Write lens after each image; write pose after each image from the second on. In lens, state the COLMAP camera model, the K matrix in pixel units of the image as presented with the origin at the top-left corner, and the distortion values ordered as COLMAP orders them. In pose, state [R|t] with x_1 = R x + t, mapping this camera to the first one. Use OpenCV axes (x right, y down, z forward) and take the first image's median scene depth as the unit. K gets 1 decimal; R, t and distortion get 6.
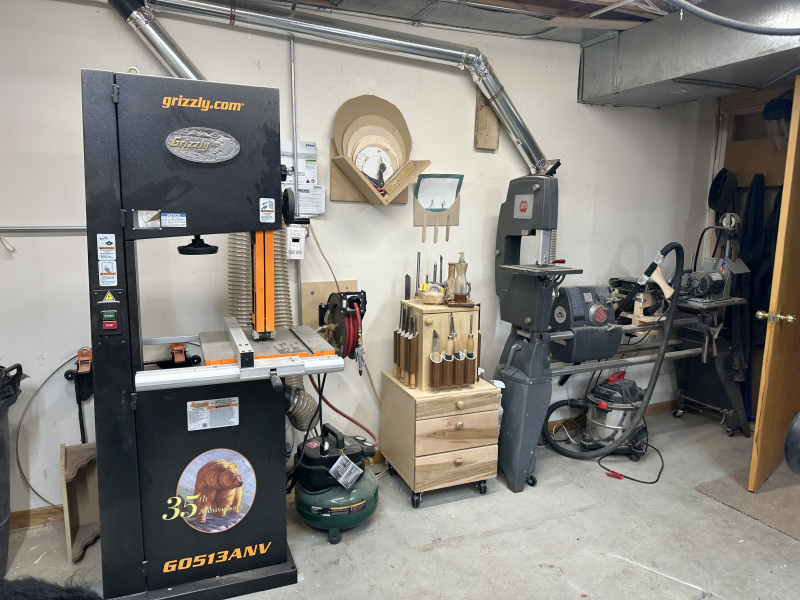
lens RADIAL K [[572.4, 0, 381.3], [0, 572.4, 298.2], [0, 0, 1]] dist [0.016786, -0.034930]
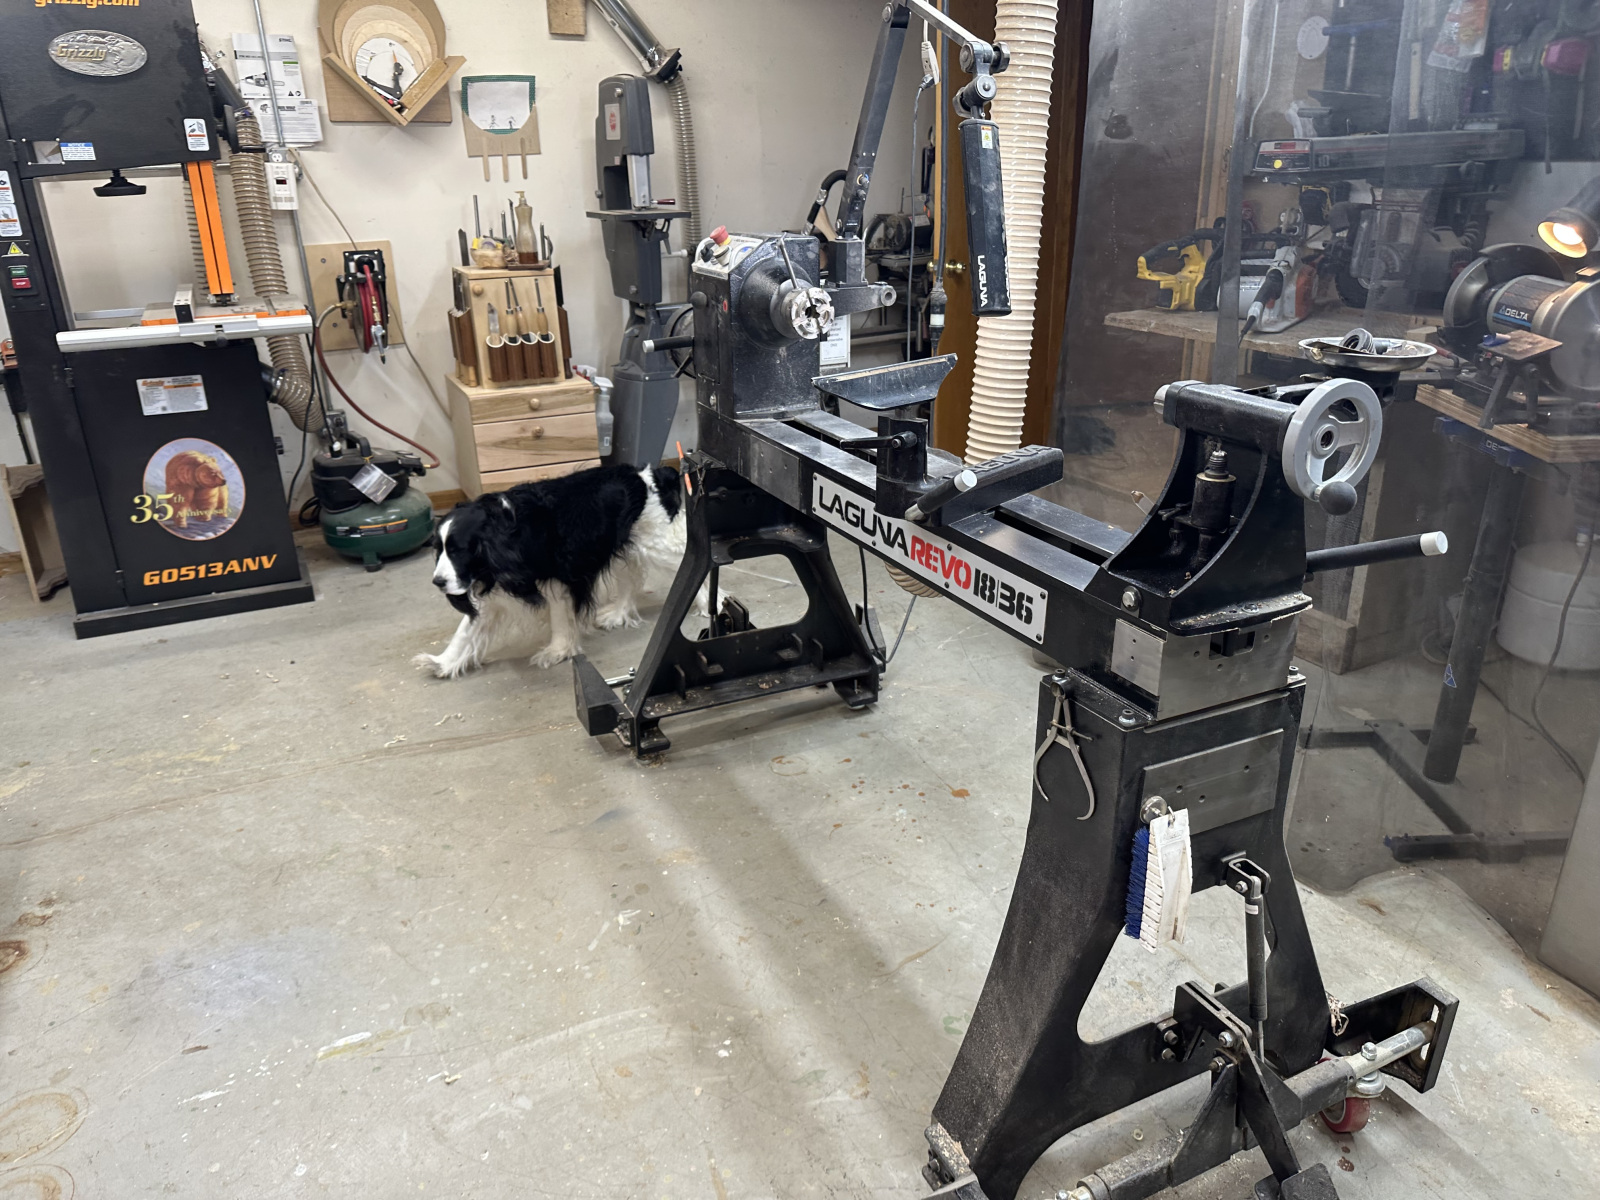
lens RADIAL K [[1144.8, 0, 764.4], [0, 1144.8, 620.4], [0, 0, 1]] dist [0.016786, -0.034930]
pose [[0.996522, -0.058426, 0.059411, 0.392699], [0.042849, 0.970809, 0.235997, 0.139876], [-0.071465, -0.232631, 0.969936, -0.670019]]
